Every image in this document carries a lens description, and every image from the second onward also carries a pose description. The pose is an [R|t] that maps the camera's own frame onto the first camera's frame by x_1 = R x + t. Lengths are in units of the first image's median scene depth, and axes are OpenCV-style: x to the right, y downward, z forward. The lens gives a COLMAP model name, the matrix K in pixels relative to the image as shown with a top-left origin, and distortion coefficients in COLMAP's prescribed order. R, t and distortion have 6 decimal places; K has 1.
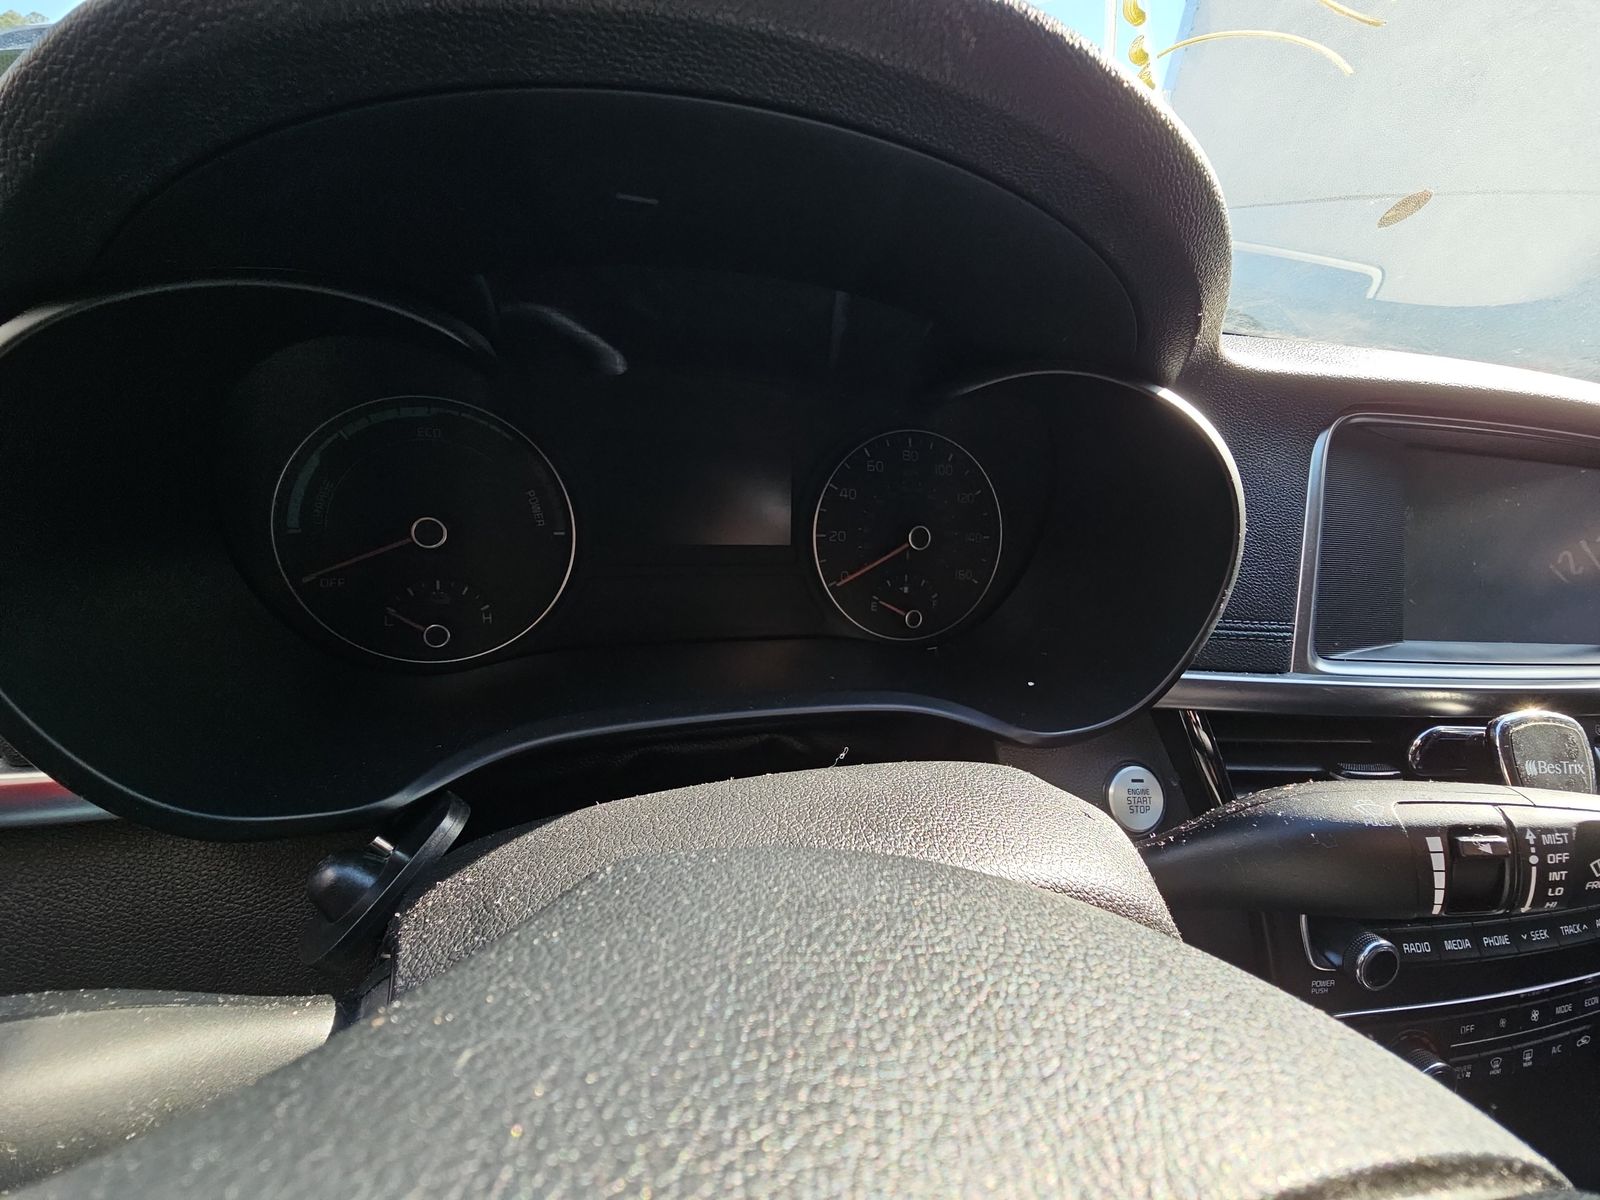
lens RADIAL K [[645.8, 0, 806.9], [0, 645.8, 601.4], [0, 0, 1]] dist [0.012986, -0.011376]
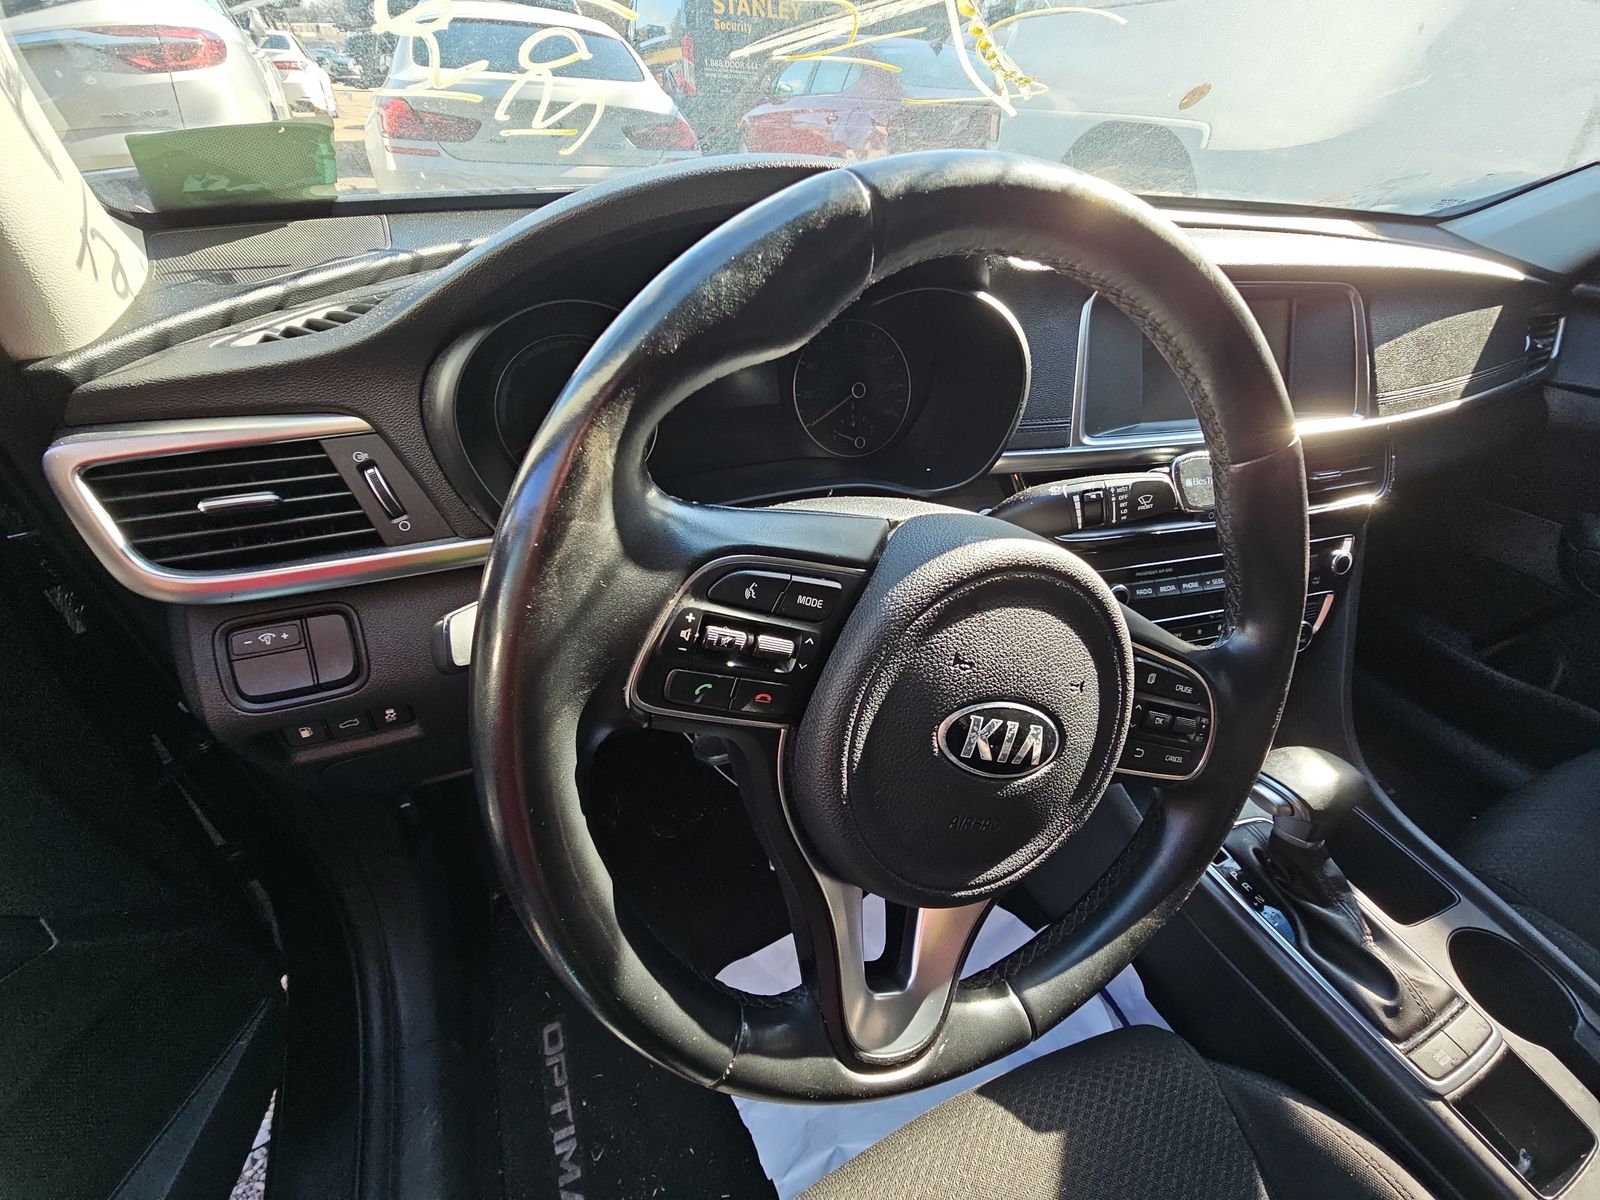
lens RADIAL K [[645.8, 0, 806.9], [0, 645.8, 601.4], [0, 0, 1]] dist [0.012986, -0.011376]
pose [[0.991029, -0.122616, 0.053163, -0.134343], [0.109101, 0.972010, 0.208071, 0.082047], [-0.077187, -0.200404, 0.976668, -0.859100]]
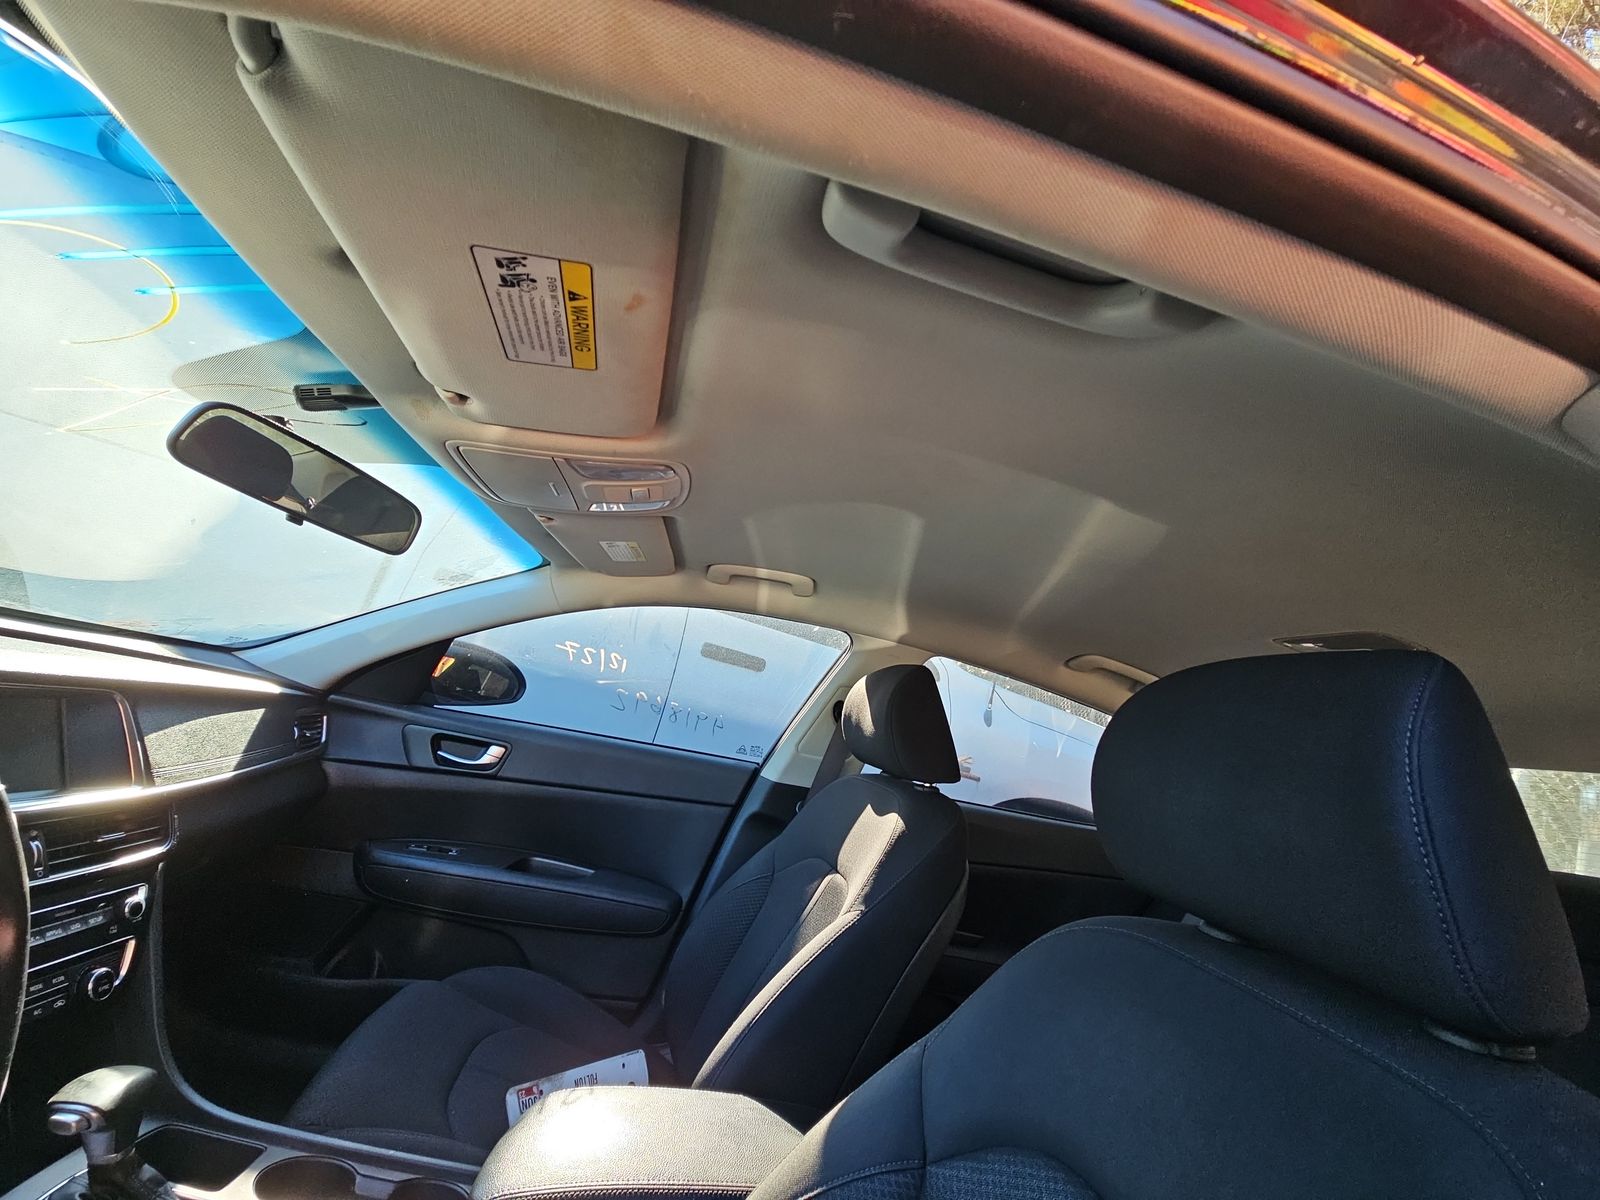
lens RADIAL K [[622.4, 0, 812.8], [0, 622.4, 600.6], [0, 0, 1]] dist [0.001730, -0.011894]
pose [[0.094162, 0.113045, 0.989118, -0.518110], [0.194554, 0.972287, -0.129643, 0.265946], [-0.976362, 0.204644, 0.069559, -1.964903]]
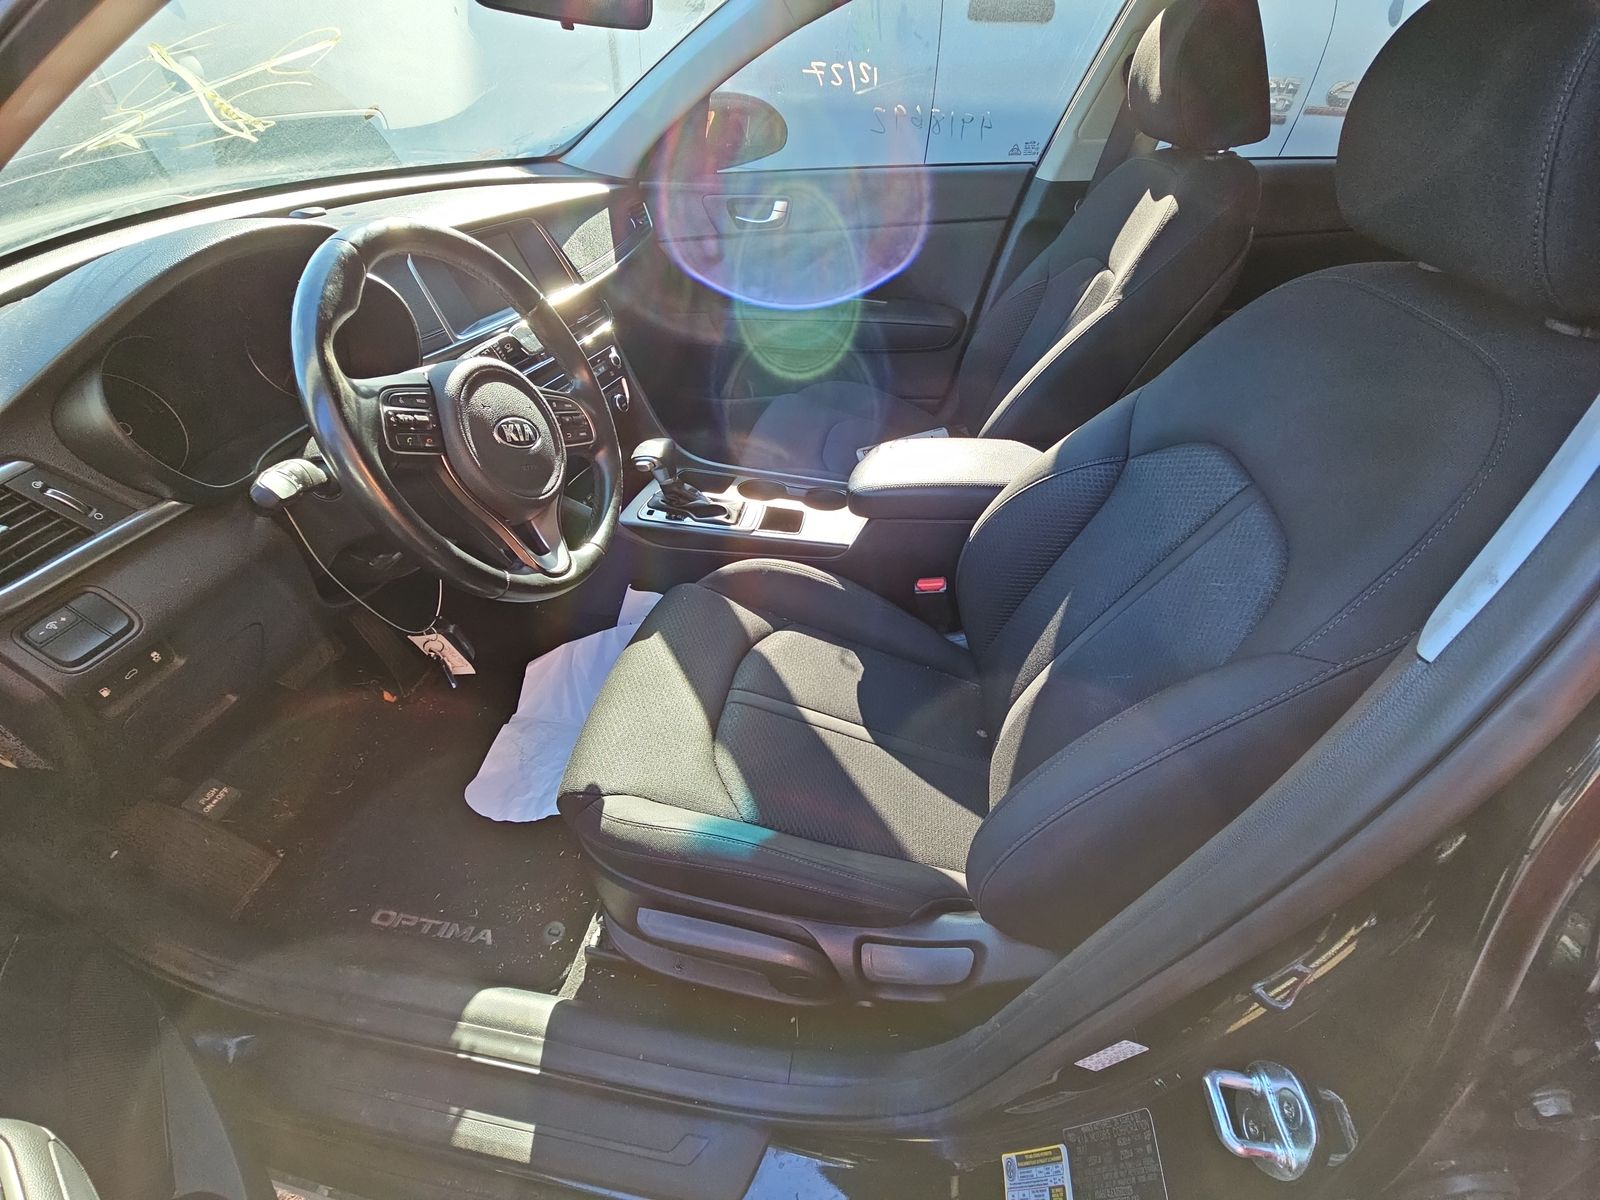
lens RADIAL K [[645.8, 0, 806.9], [0, 645.8, 601.4], [0, 0, 1]] dist [0.012986, -0.011376]
pose [[0.457353, -0.641931, 0.615429, -1.322459], [0.404311, 0.766486, 0.499031, 0.215126], [-0.792061, 0.020591, 0.610094, -2.464775]]
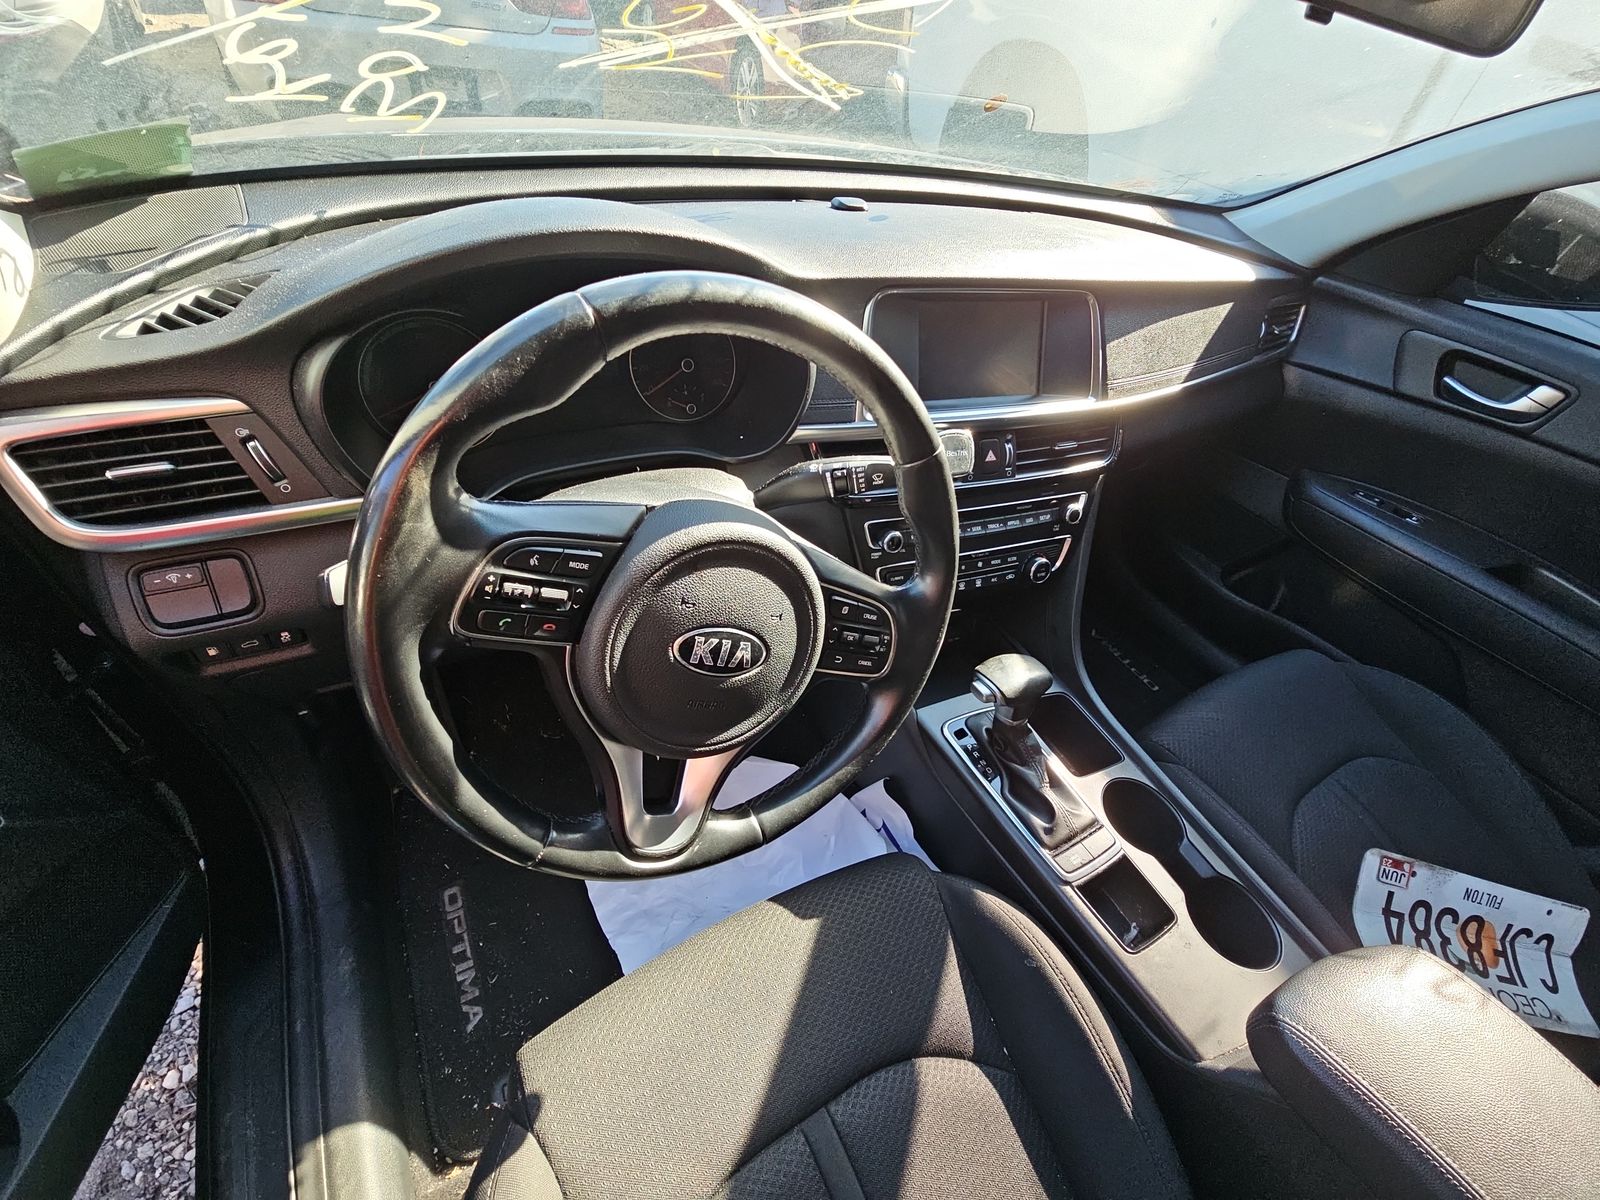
lens RADIAL K [[644.9, 0, 806.4], [0, 644.9, 600.0], [0, 0, 1]] dist [0.000548, -0.003535]
pose [[0.978371, -0.129104, 0.161624, 0.154557], [0.067112, 0.937171, 0.342353, -0.098150], [-0.195669, -0.324102, 0.925566, -1.373466]]
